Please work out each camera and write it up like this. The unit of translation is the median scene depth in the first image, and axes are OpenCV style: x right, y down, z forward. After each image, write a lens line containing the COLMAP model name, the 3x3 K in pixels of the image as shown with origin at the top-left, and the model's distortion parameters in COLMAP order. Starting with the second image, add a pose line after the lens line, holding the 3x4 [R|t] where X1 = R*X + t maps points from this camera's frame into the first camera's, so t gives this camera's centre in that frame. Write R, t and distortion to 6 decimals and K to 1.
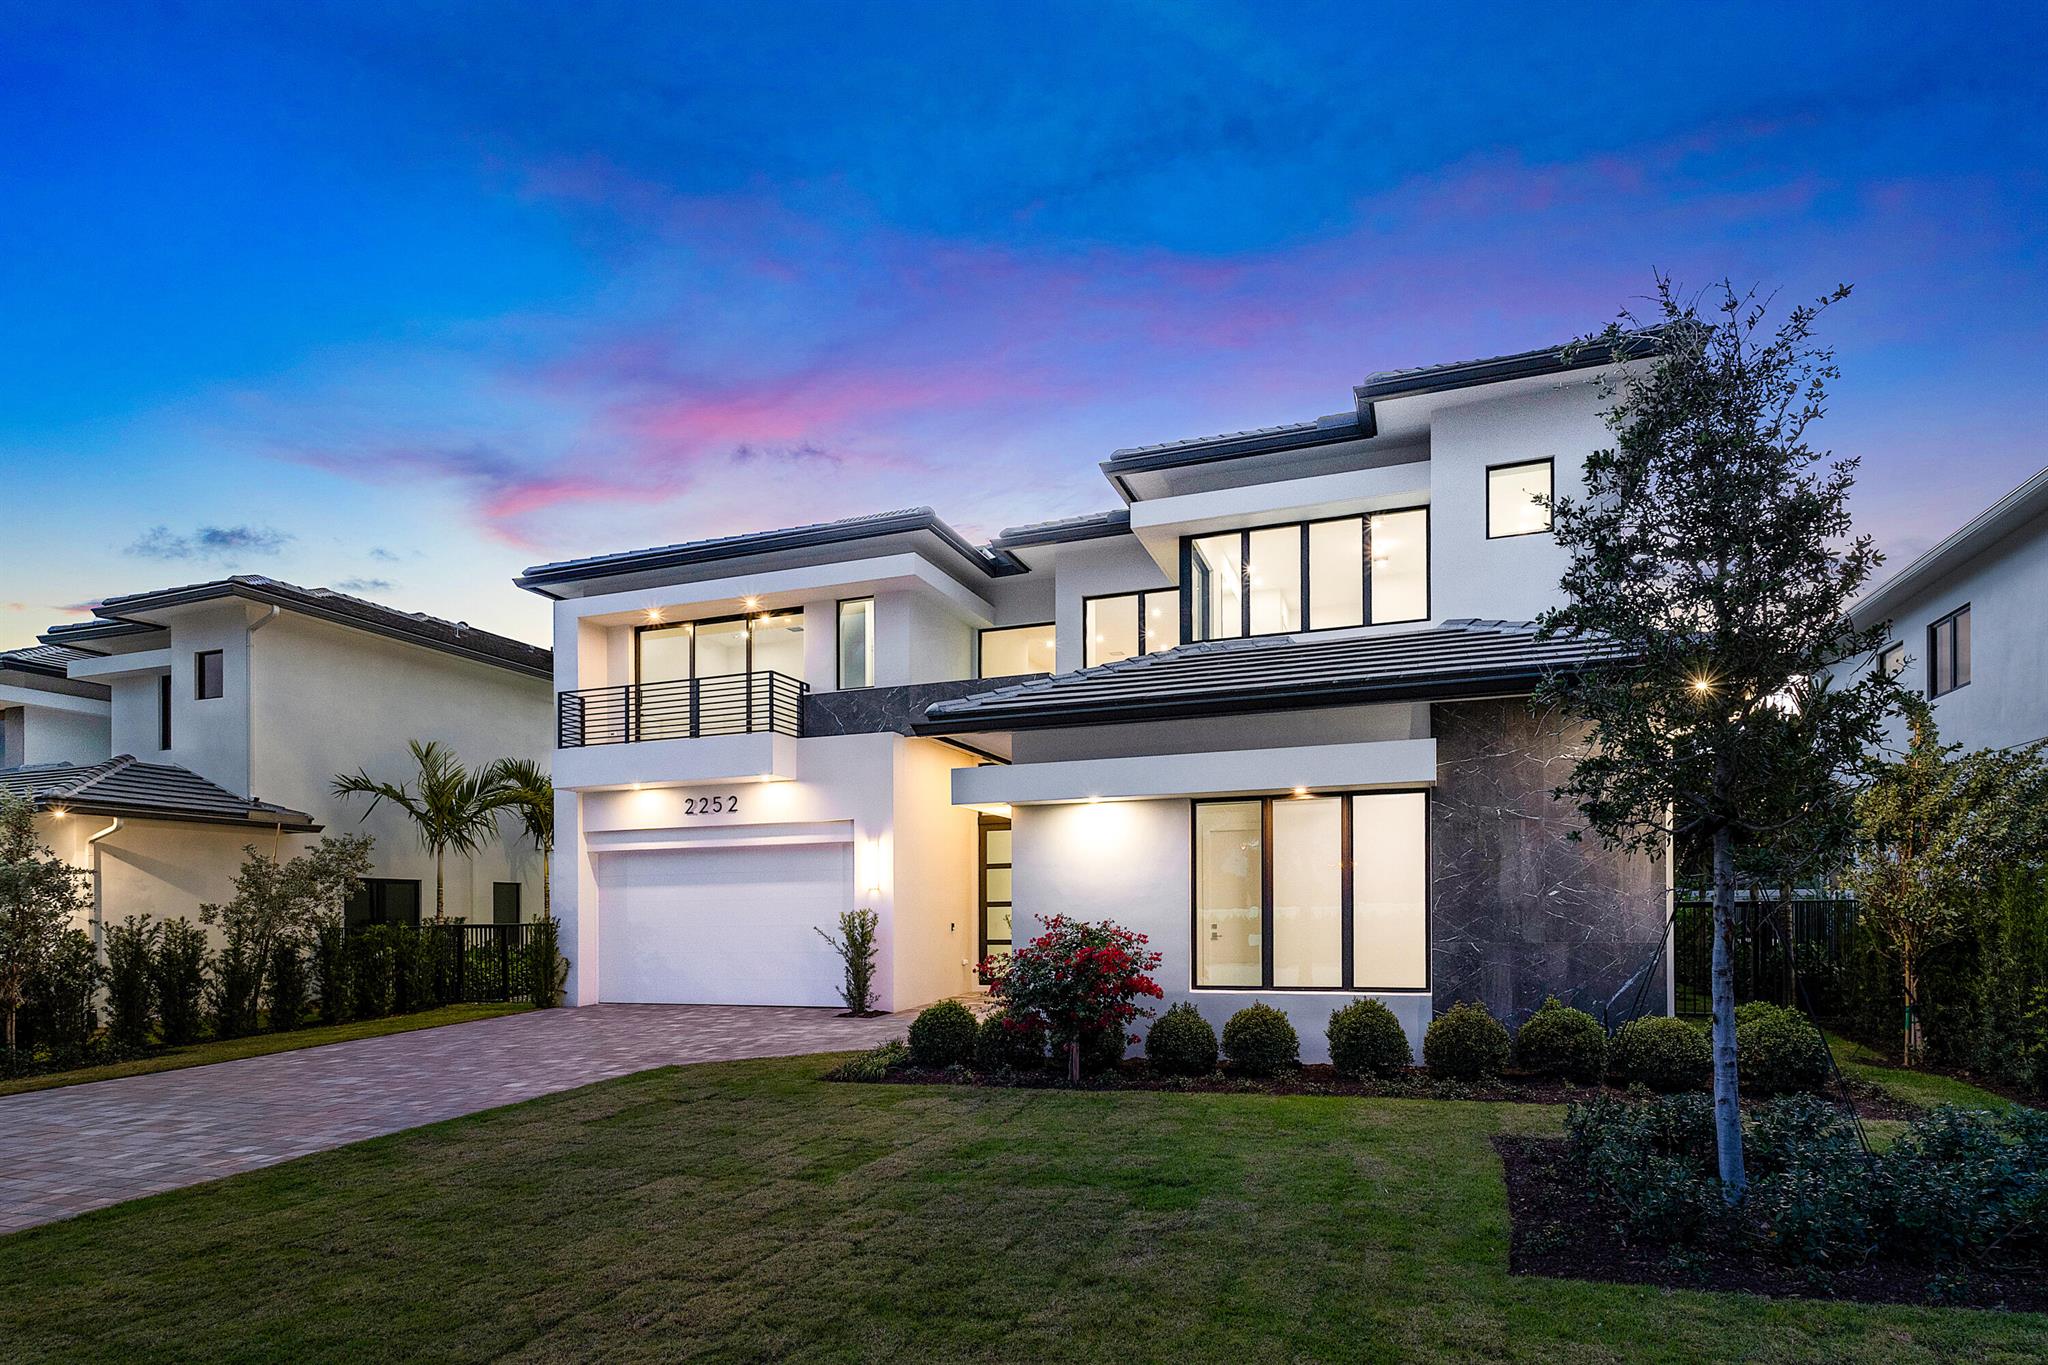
lens RADIAL K [[966.7, 0, 1024.0], [0, 966.7, 682.5], [0, 0, 1]] dist [0.001160, 0.000109]
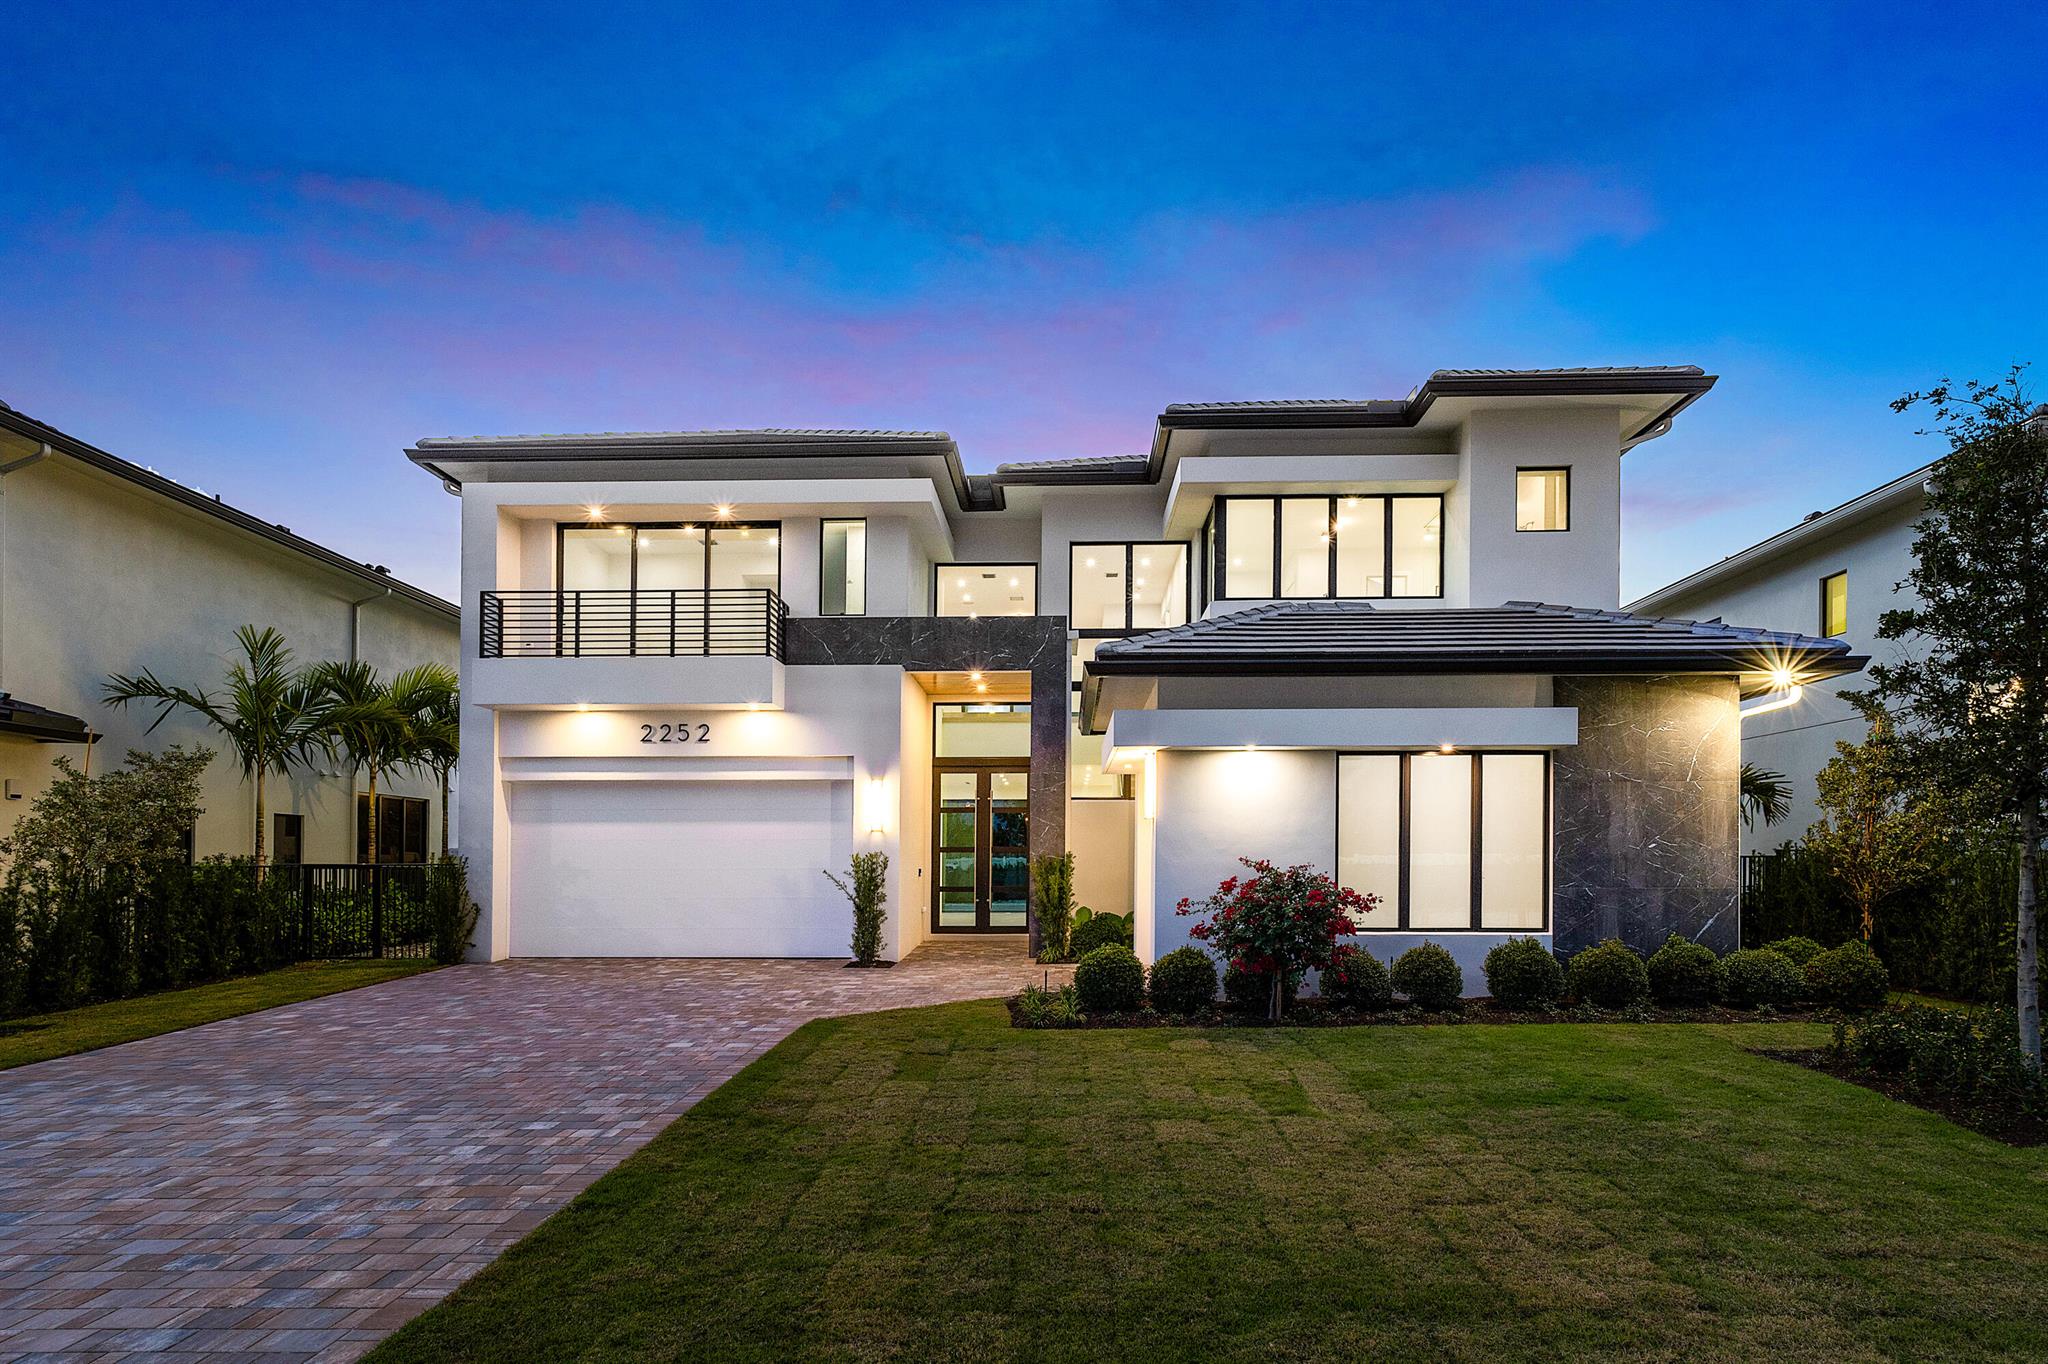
lens RADIAL K [[998.7, 0, 1026.7], [0, 998.7, 622.4], [0, 0, 1]] dist [0.001587, -0.000305]
pose [[0.958416, 0.078516, 0.274360, -0.277570], [-0.077574, 0.996884, -0.014300, 0.013339], [-0.274628, -0.007578, 0.961521, 0.026961]]
